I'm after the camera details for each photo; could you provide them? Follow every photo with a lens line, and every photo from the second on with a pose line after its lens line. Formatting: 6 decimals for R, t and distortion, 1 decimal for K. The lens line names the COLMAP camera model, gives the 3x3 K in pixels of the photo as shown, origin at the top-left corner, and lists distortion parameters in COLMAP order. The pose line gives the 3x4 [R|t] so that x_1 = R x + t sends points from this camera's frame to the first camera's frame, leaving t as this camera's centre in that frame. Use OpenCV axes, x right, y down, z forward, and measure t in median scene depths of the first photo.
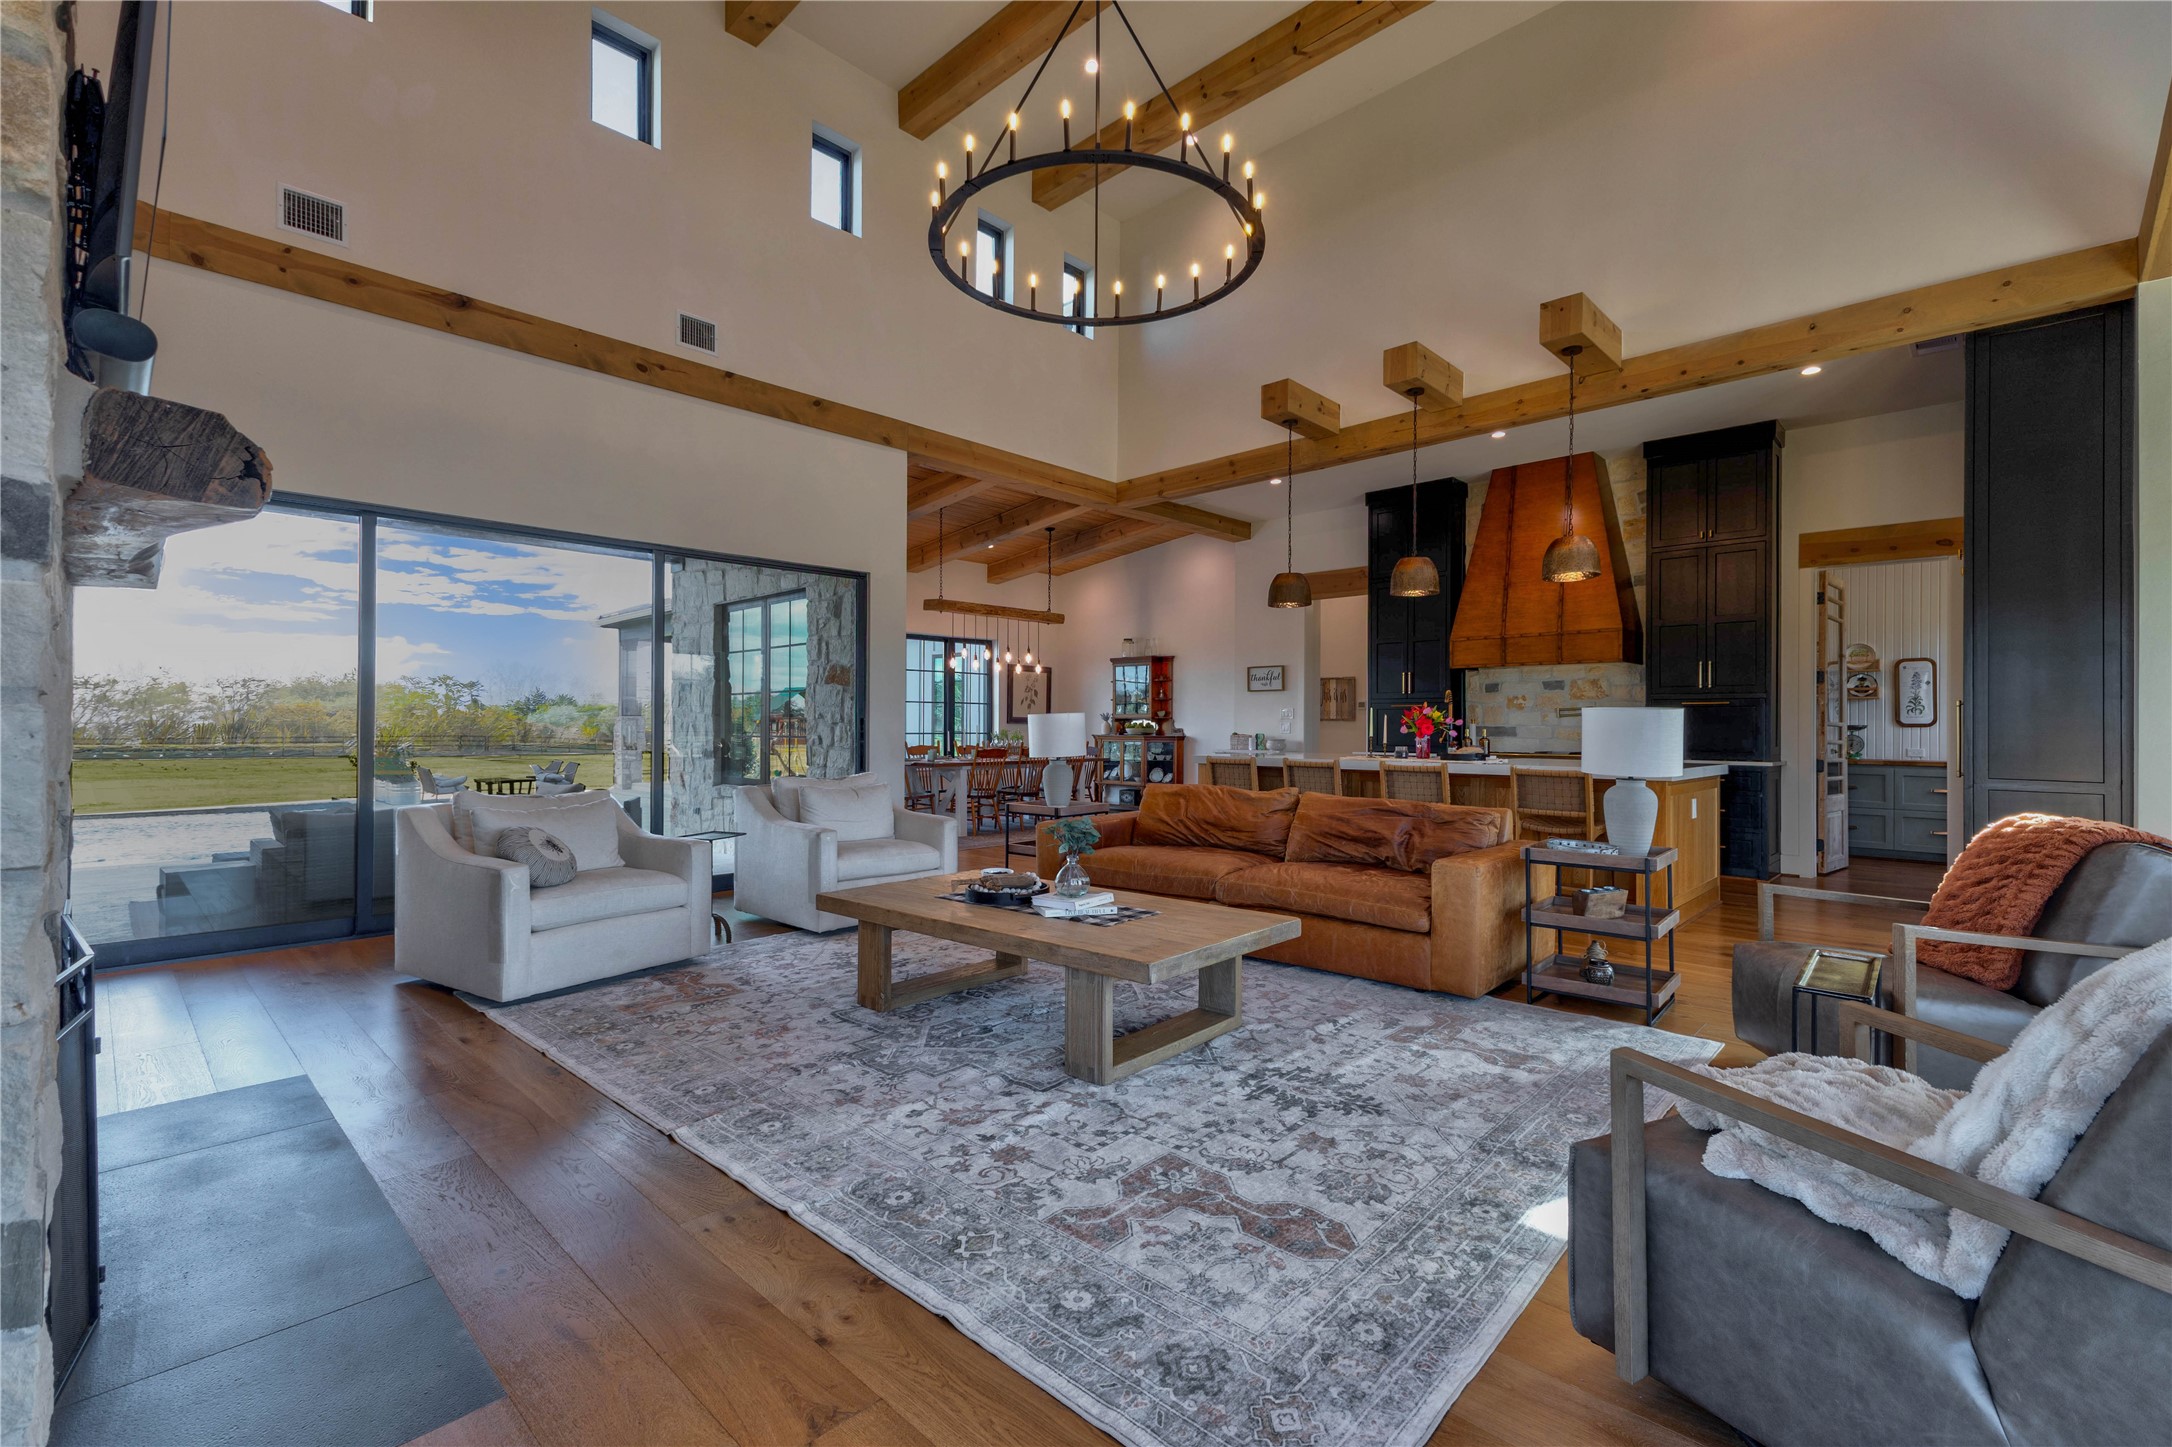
lens RADIAL K [[943.3, 0, 1086.0], [0, 943.3, 723.5], [0, 0, 1]] dist [0.017724, -0.000149]
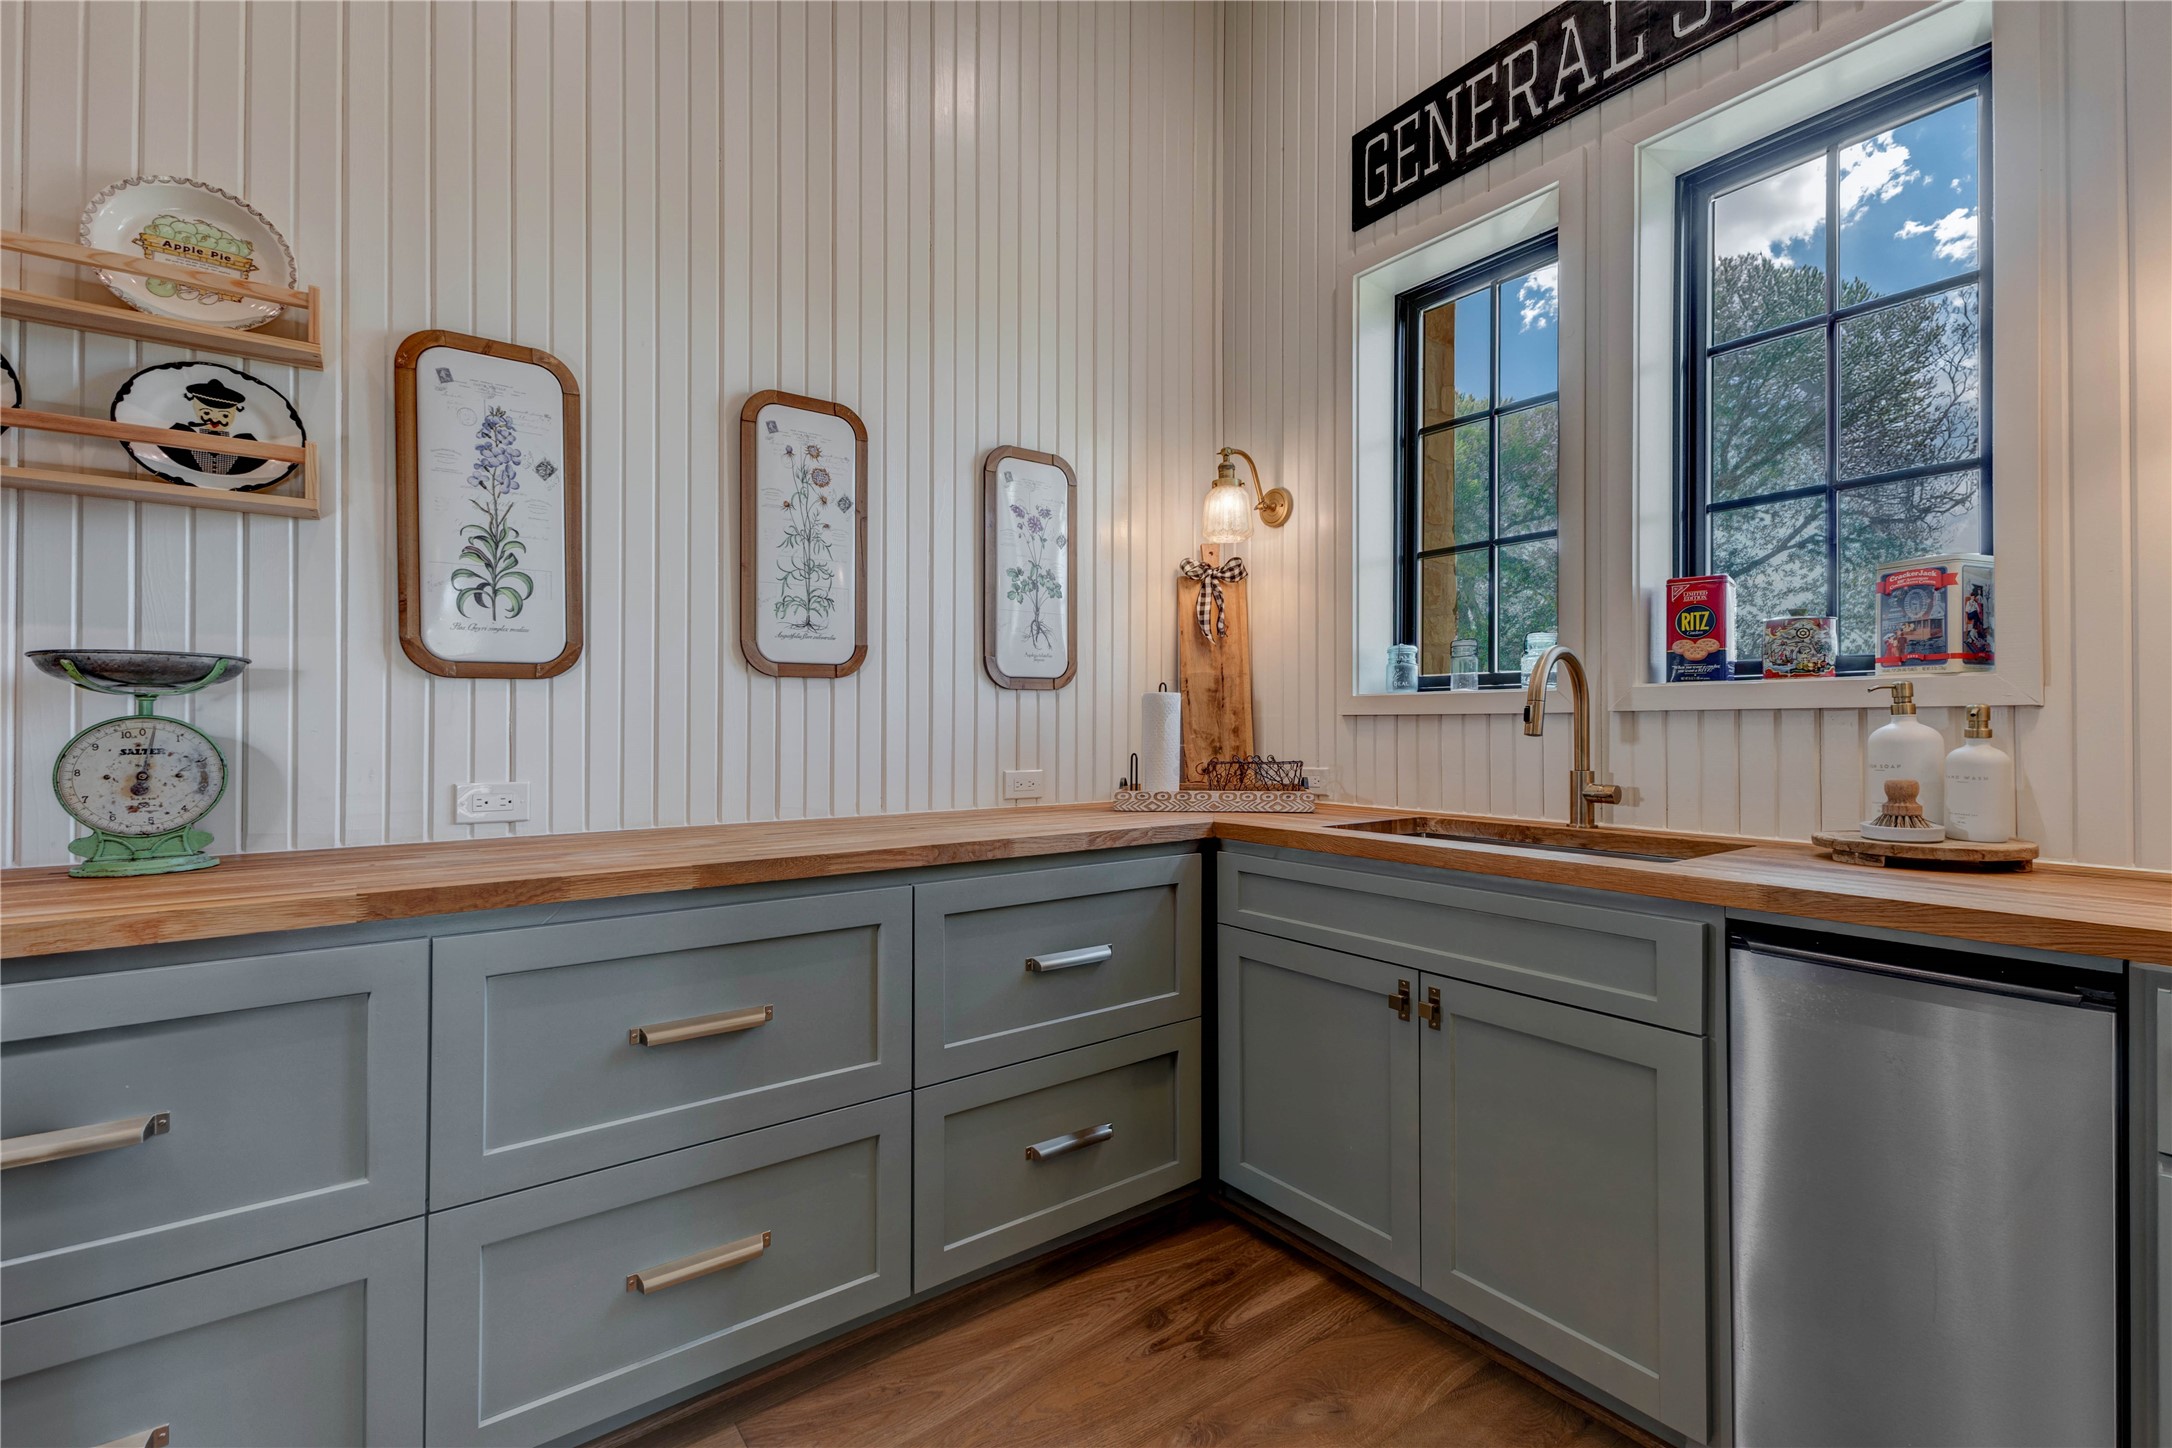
lens RADIAL K [[943.3, 0, 1086.0], [0, 943.3, 724.0], [0, 0, 1]] dist [0.017724, -0.000149]
pose [[0.173430, 0.007502, 0.984818, 0.543110], [0.002588, 0.999964, -0.008074, 0.012441], [-0.984843, 0.003949, 0.173404, 0.661465]]
